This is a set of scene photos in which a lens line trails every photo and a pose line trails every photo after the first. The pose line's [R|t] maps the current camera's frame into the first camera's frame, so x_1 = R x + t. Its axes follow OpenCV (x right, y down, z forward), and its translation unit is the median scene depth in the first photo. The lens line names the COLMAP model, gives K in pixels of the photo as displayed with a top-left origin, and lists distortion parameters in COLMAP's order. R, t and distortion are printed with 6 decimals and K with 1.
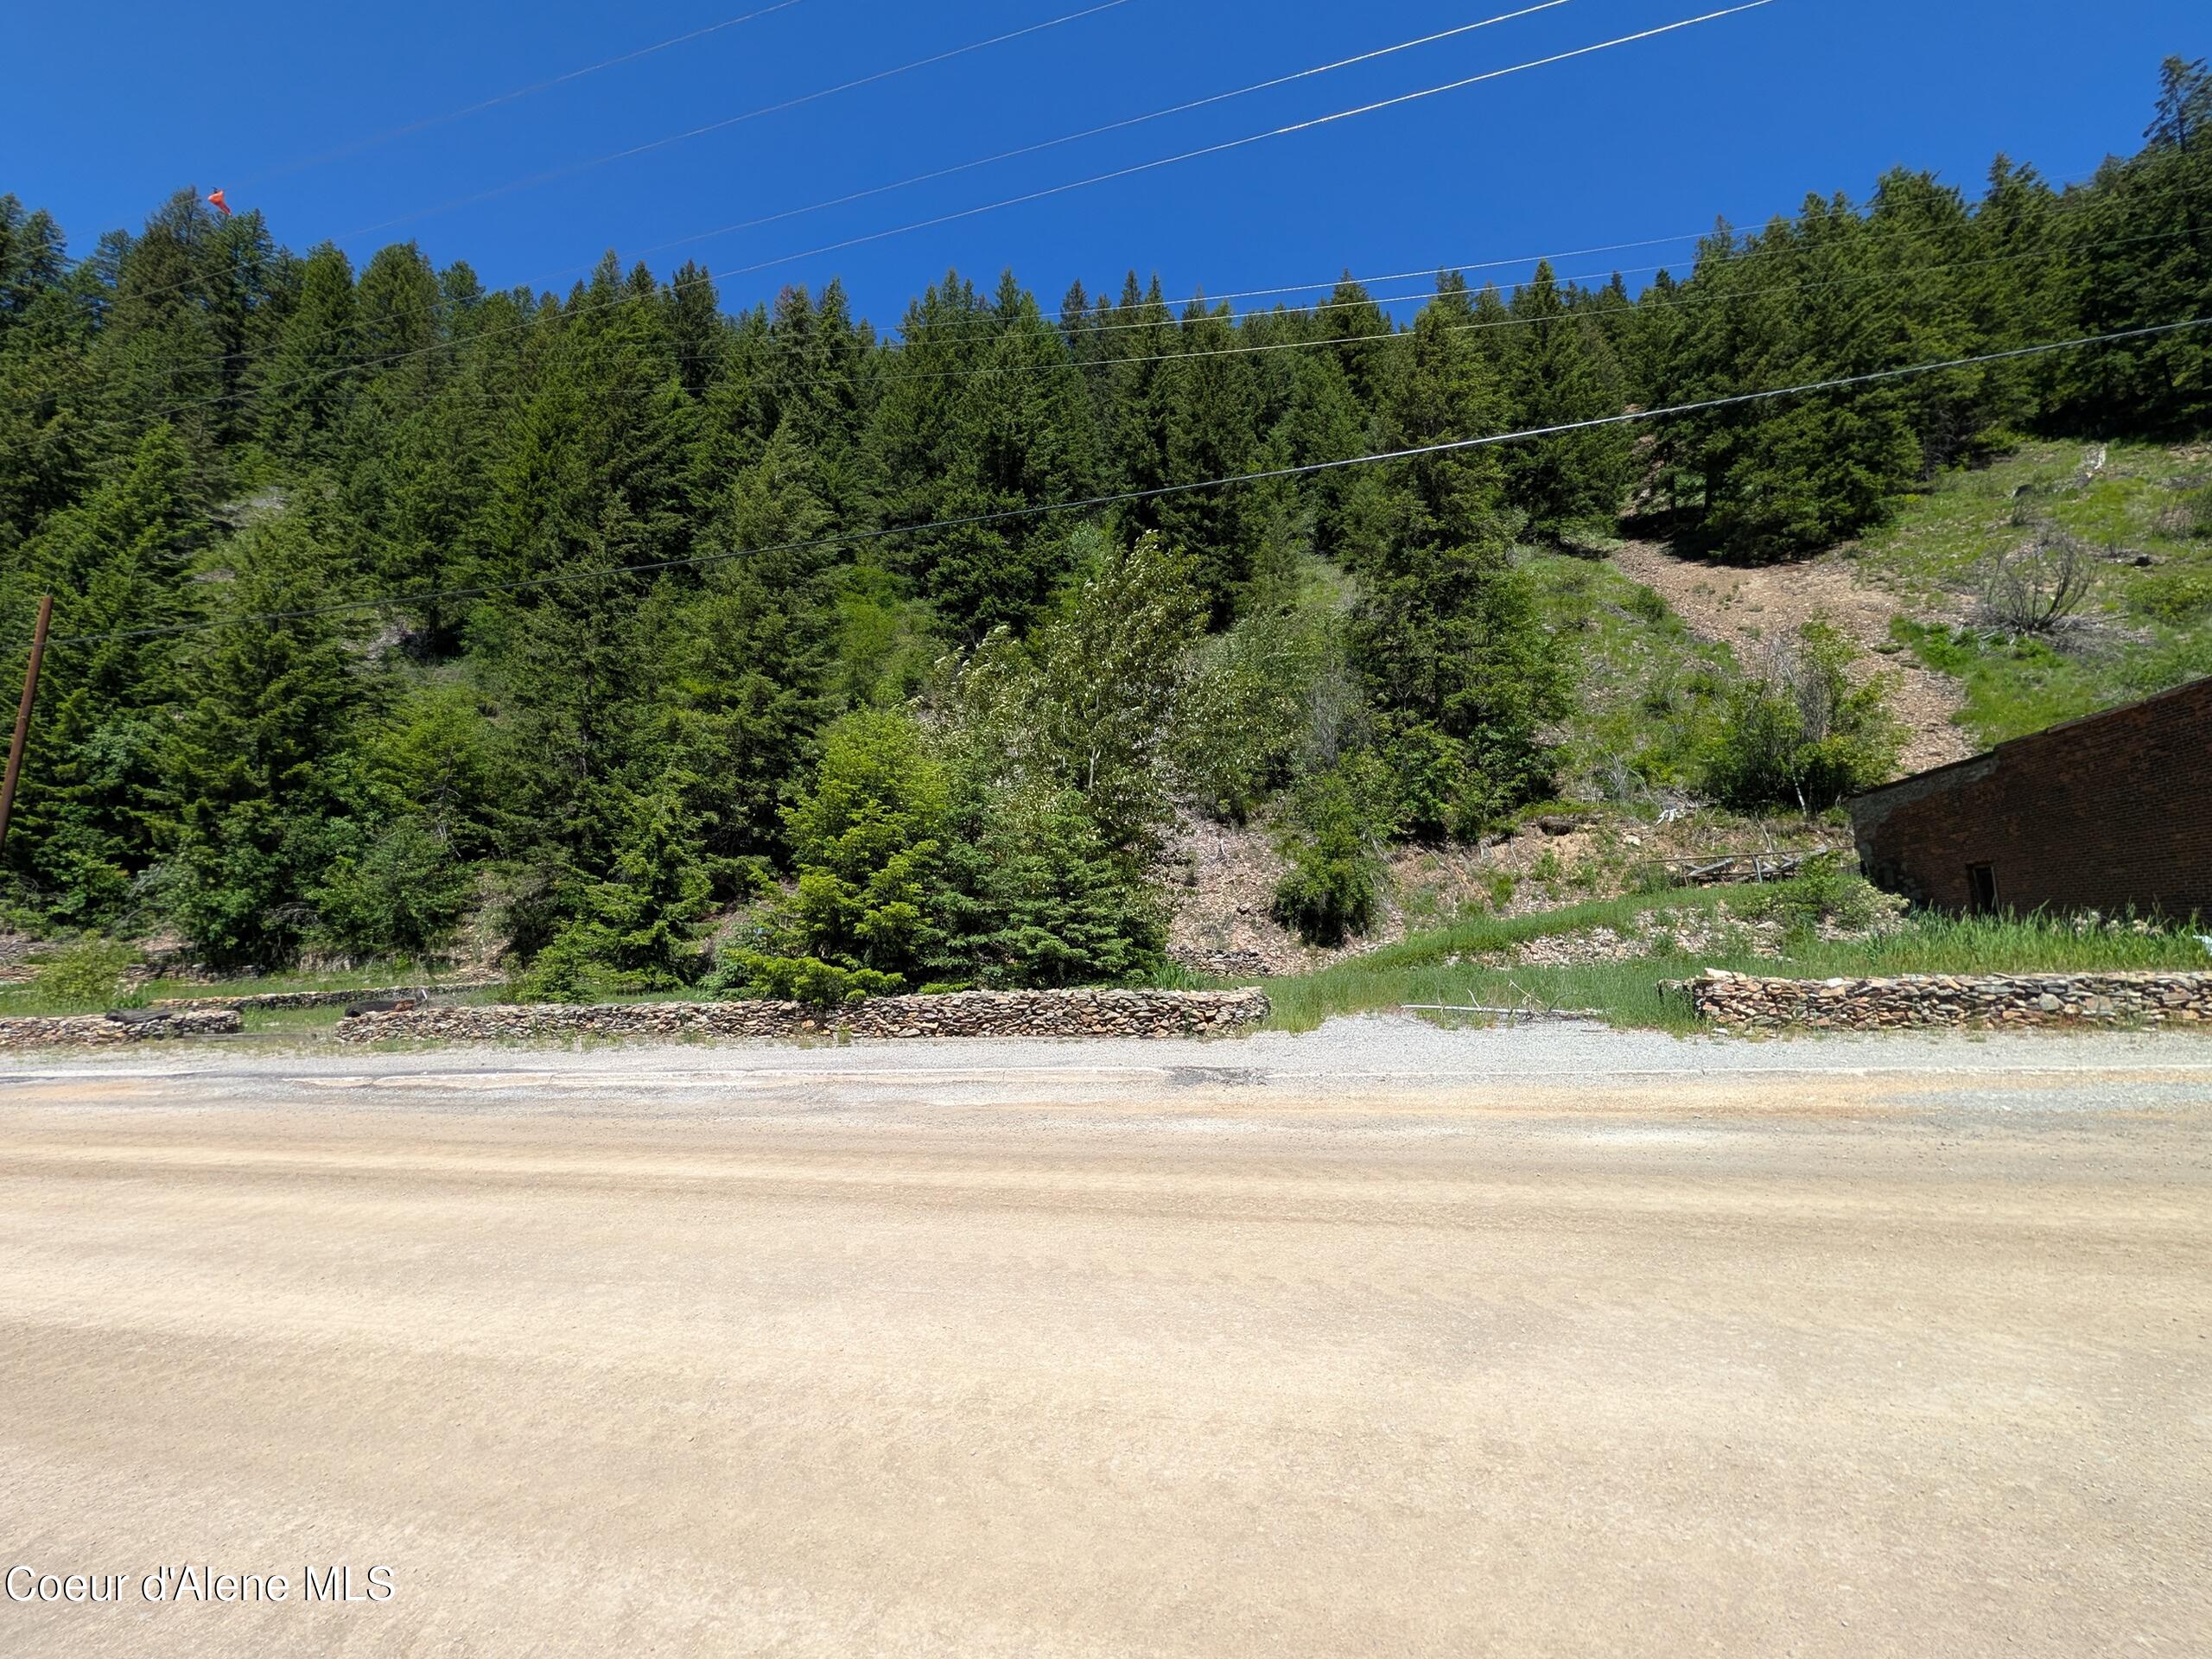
lens RADIAL K [[847.7, 0, 1115.9], [0, 847.7, 825.1], [0, 0, 1]] dist [-0.000736, -0.000551]
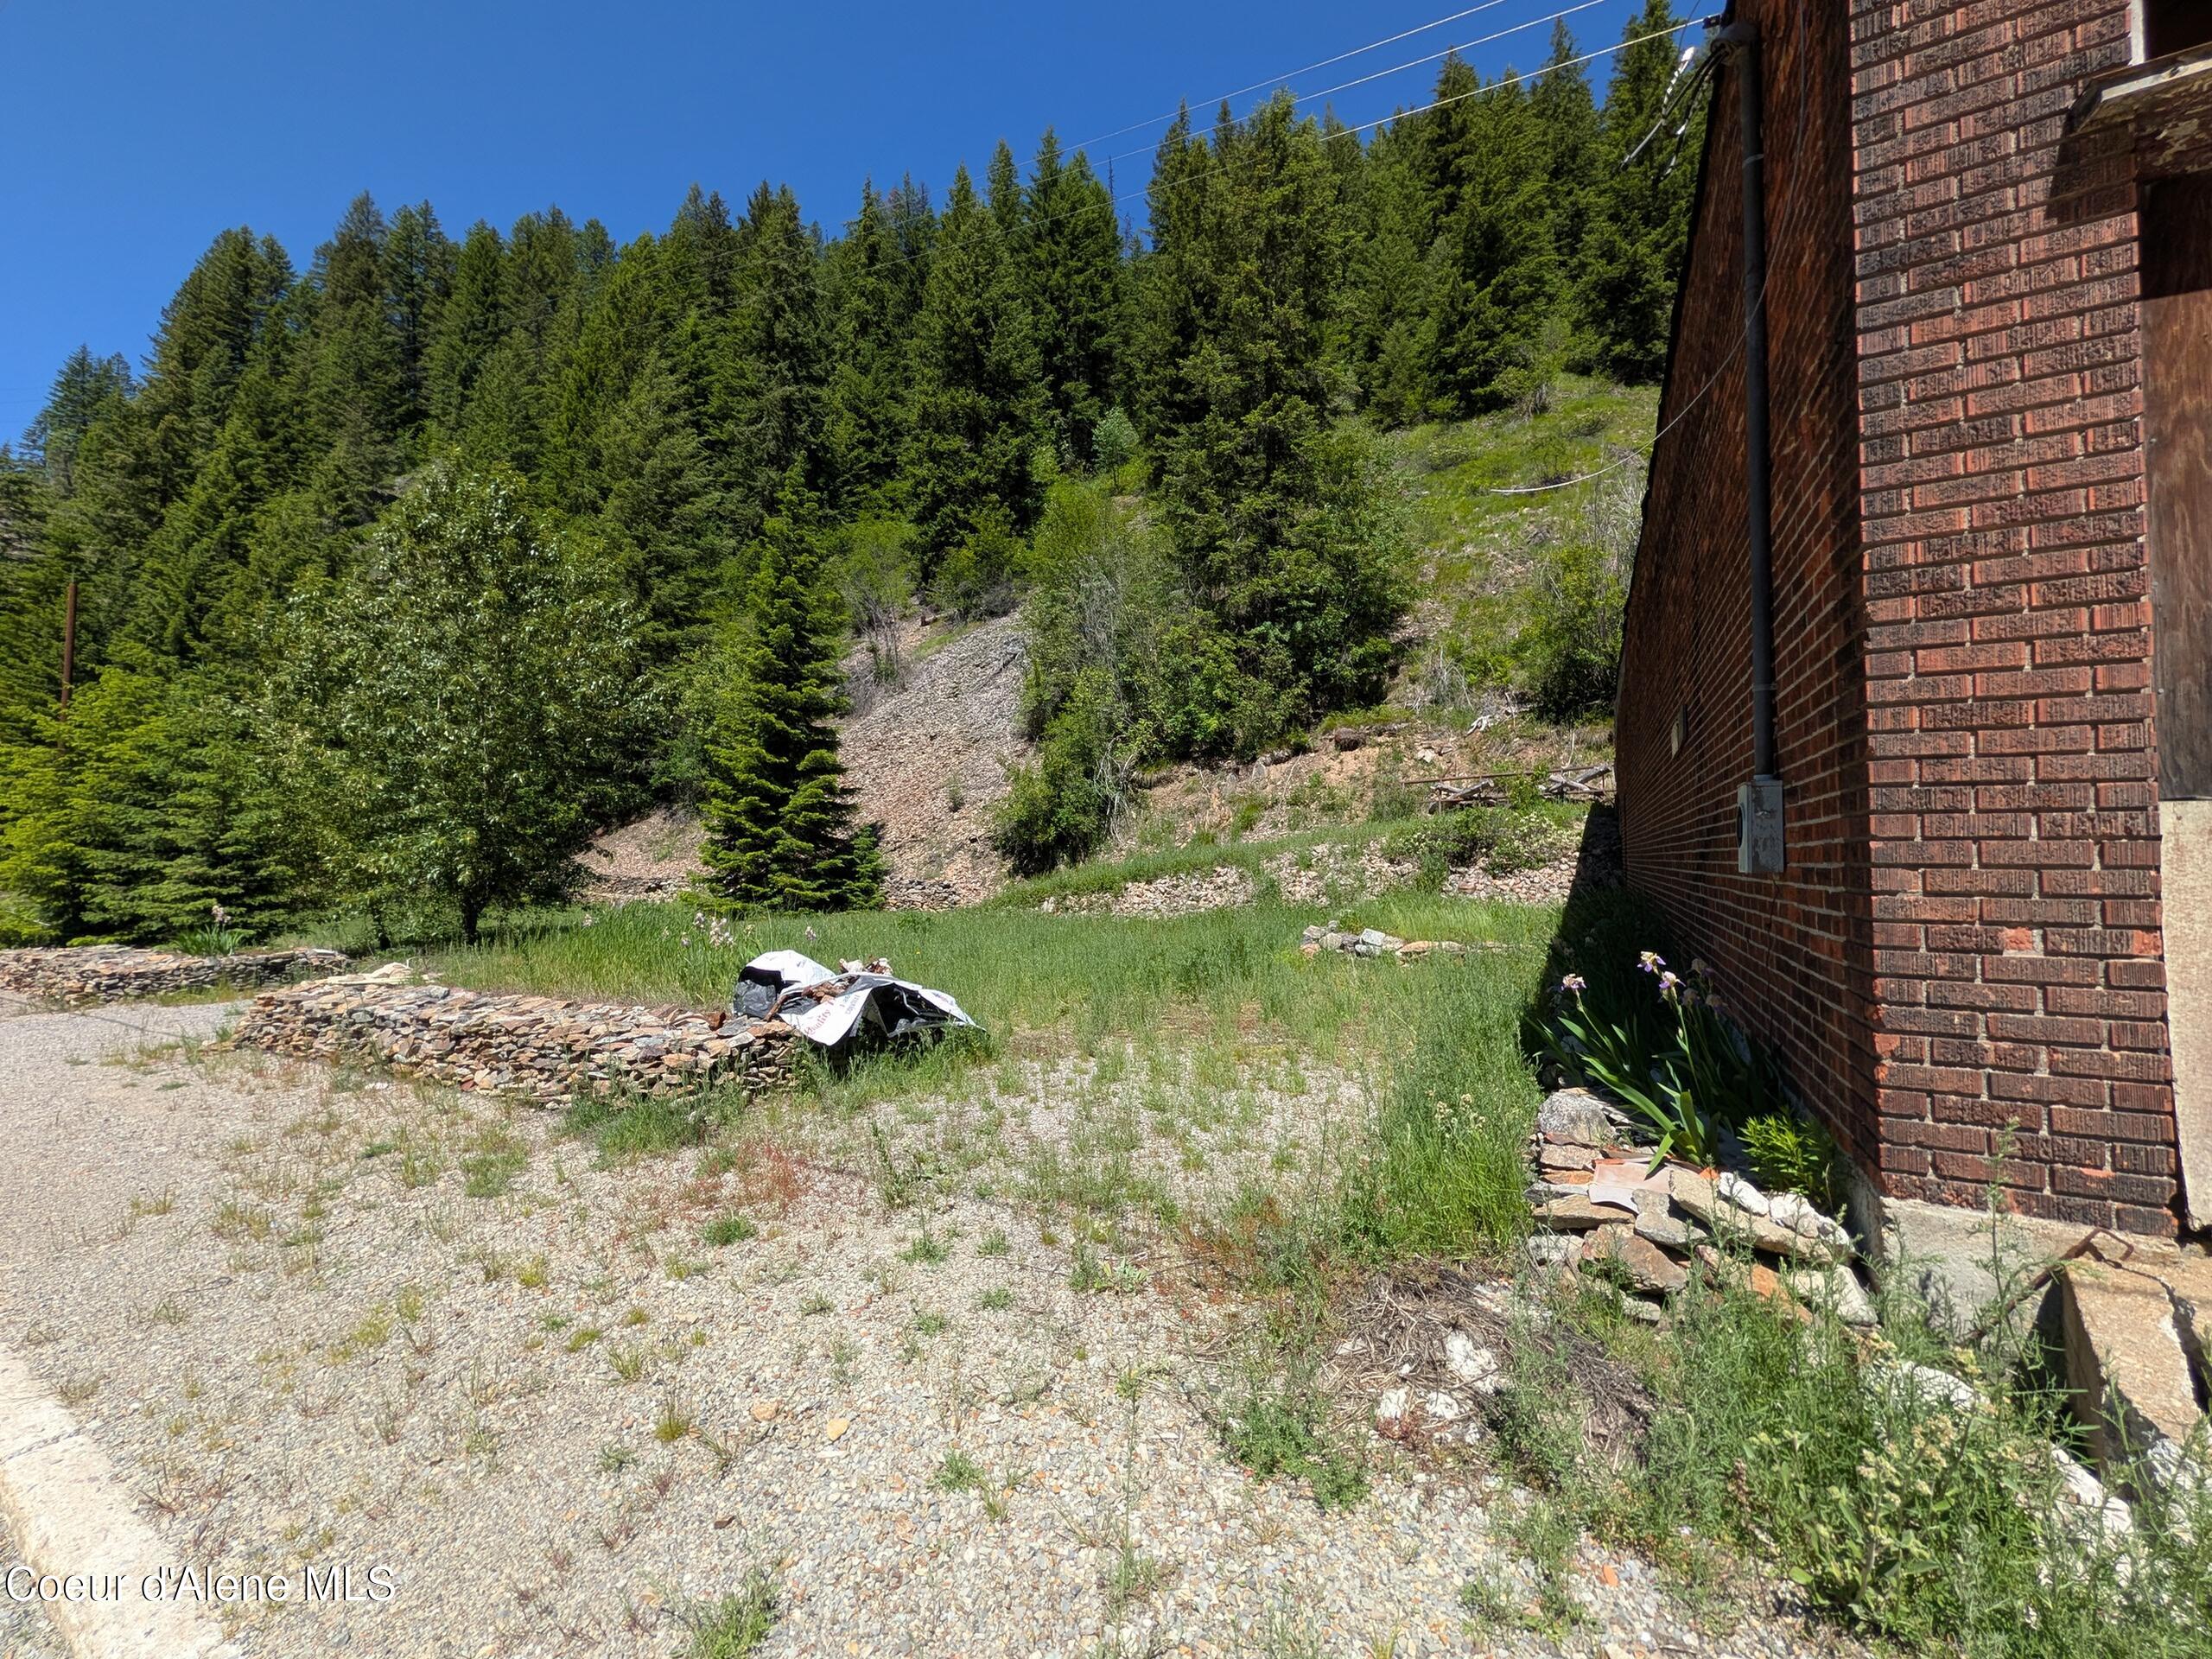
lens RADIAL K [[847.7, 0, 1107.0], [0, 847.7, 832.3], [0, 0, 1]] dist [-0.000736, -0.000551]
pose [[0.970506, 0.002799, -0.241059, 0.259270], [0.026264, 0.992753, 0.117266, -0.006687], [0.239641, -0.120139, 0.963400, 0.060904]]
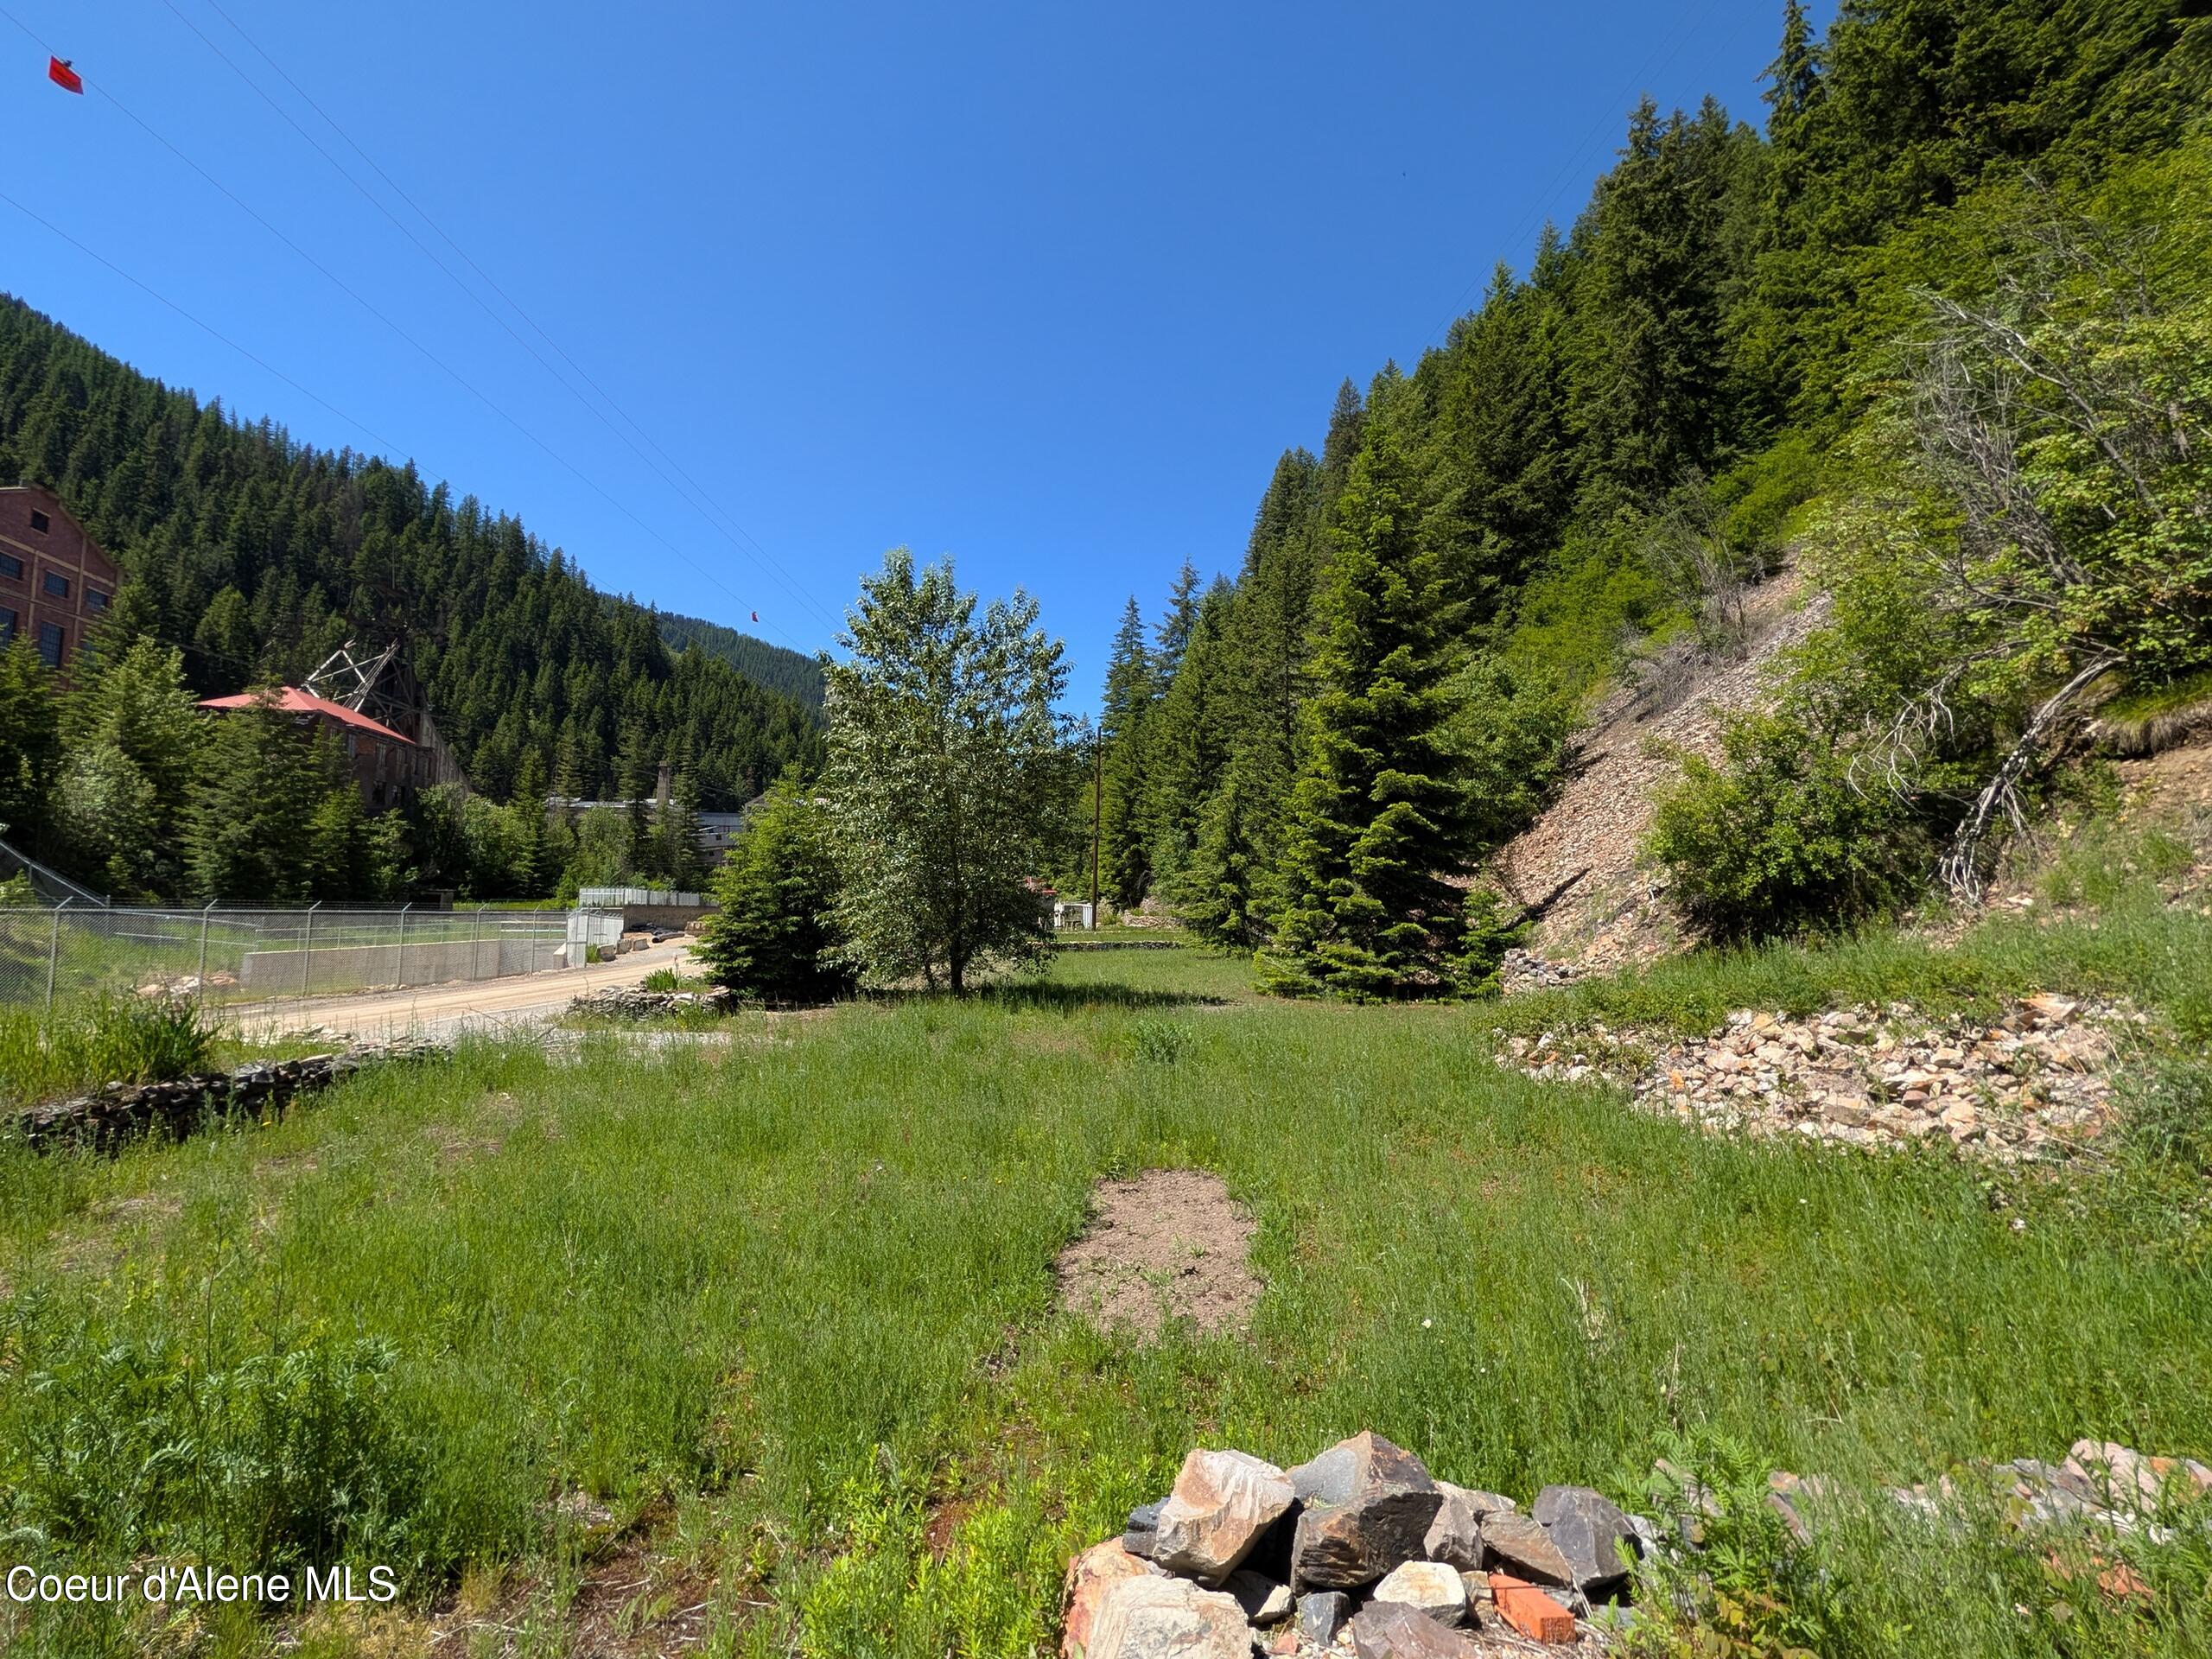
lens RADIAL K [[847.7, 0, 1102.0], [0, 847.7, 833.0], [0, 0, 1]] dist [-0.000736, -0.000551]
pose [[0.228703, -0.063551, -0.971420, 0.290631], [0.138134, 0.989889, -0.032238, 0.015656], [0.963646, -0.126814, 0.235169, 0.258869]]
